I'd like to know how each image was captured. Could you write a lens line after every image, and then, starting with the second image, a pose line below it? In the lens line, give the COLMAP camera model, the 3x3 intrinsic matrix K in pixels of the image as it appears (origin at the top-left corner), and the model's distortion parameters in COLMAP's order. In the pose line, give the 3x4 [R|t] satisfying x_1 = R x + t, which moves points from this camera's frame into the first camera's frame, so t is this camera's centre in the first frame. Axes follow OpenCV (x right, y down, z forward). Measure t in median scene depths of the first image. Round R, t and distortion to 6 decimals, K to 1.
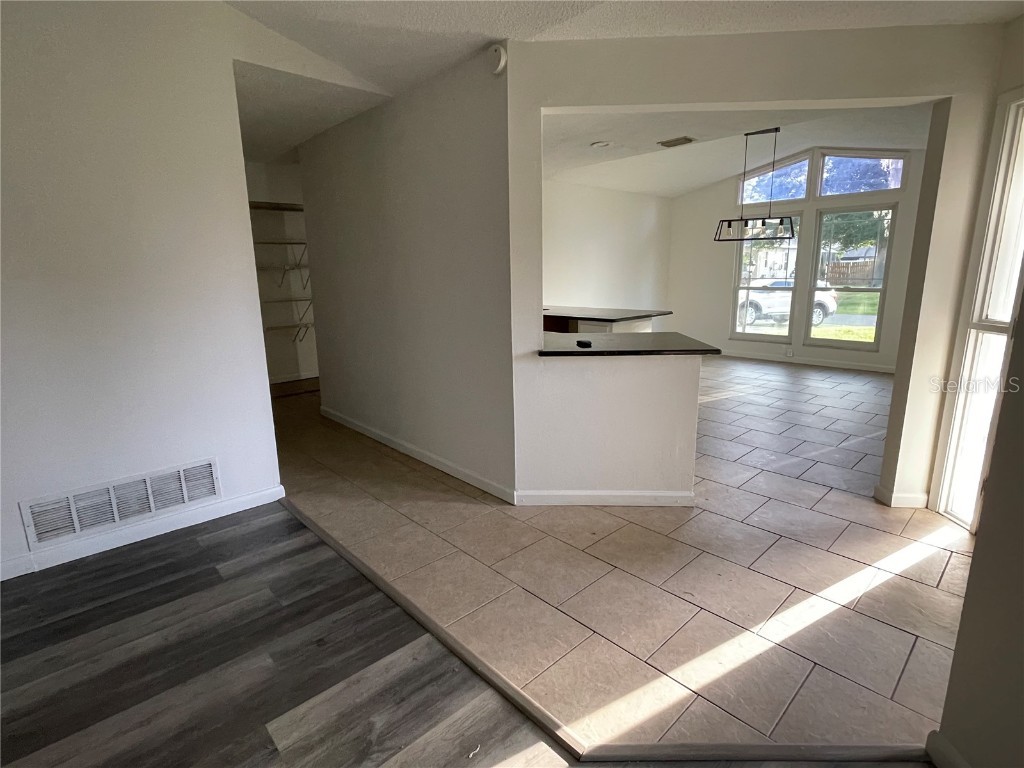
lens RADIAL K [[513.6, 0, 512.4], [0, 513.6, 379.4], [0, 0, 1]] dist [-0.002369, 0.002138]
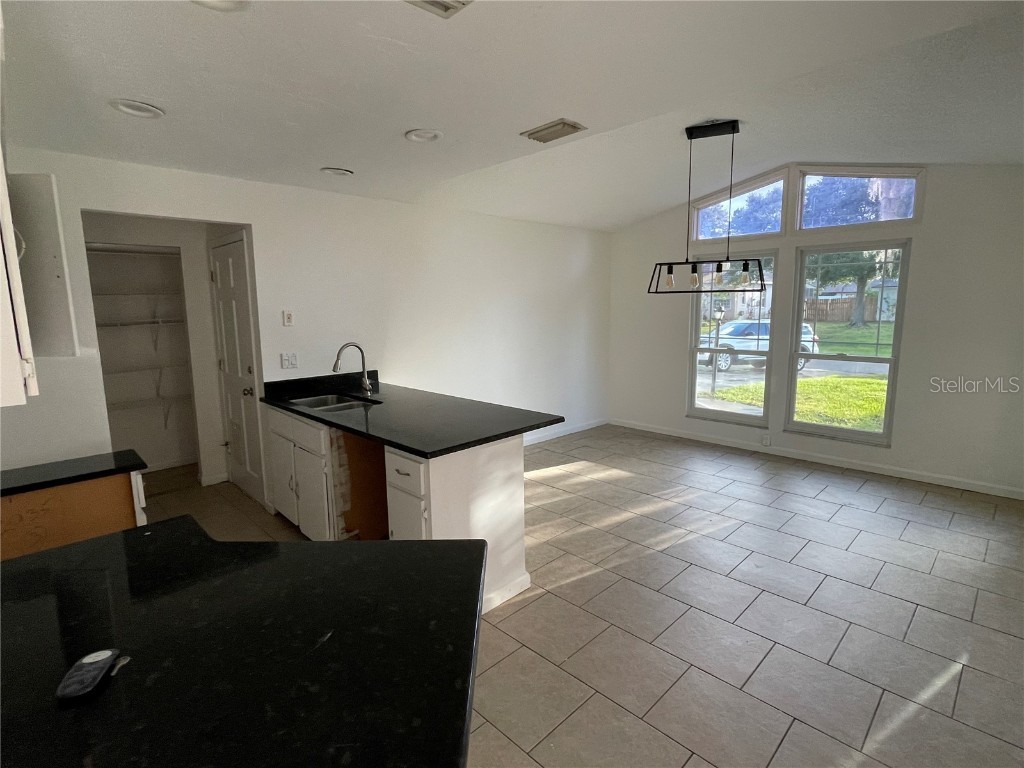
lens RADIAL K [[513.6, 0, 510.6], [0, 513.6, 384.8], [0, 0, 1]] dist [-0.002369, 0.002138]
pose [[0.999681, -0.003292, 0.025029, 0.161349], [0.004600, 0.998618, -0.052359, -0.095758], [-0.024822, 0.052457, 0.998315, 0.280160]]
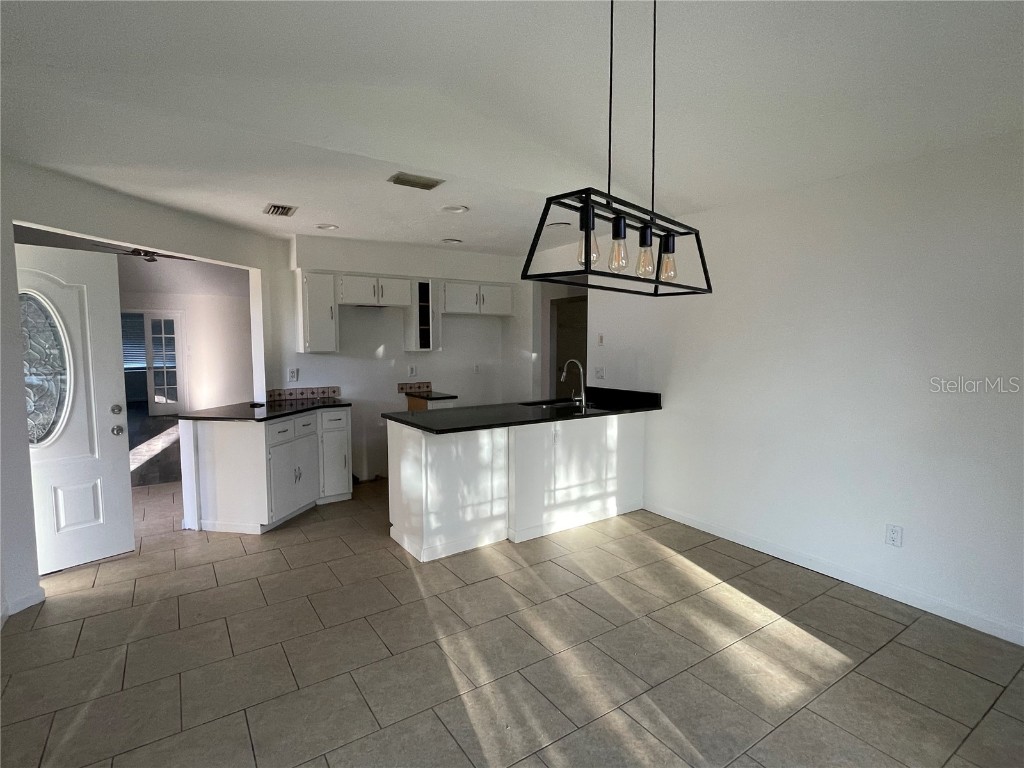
lens RADIAL K [[513.6, 0, 510.3], [0, 513.6, 384.3], [0, 0, 1]] dist [-0.002369, 0.002138]
pose [[-0.156146, 0.093364, -0.983312, 0.610657], [-0.203950, 0.971022, 0.124583, -0.192113], [0.966448, 0.220000, -0.132580, 0.779948]]
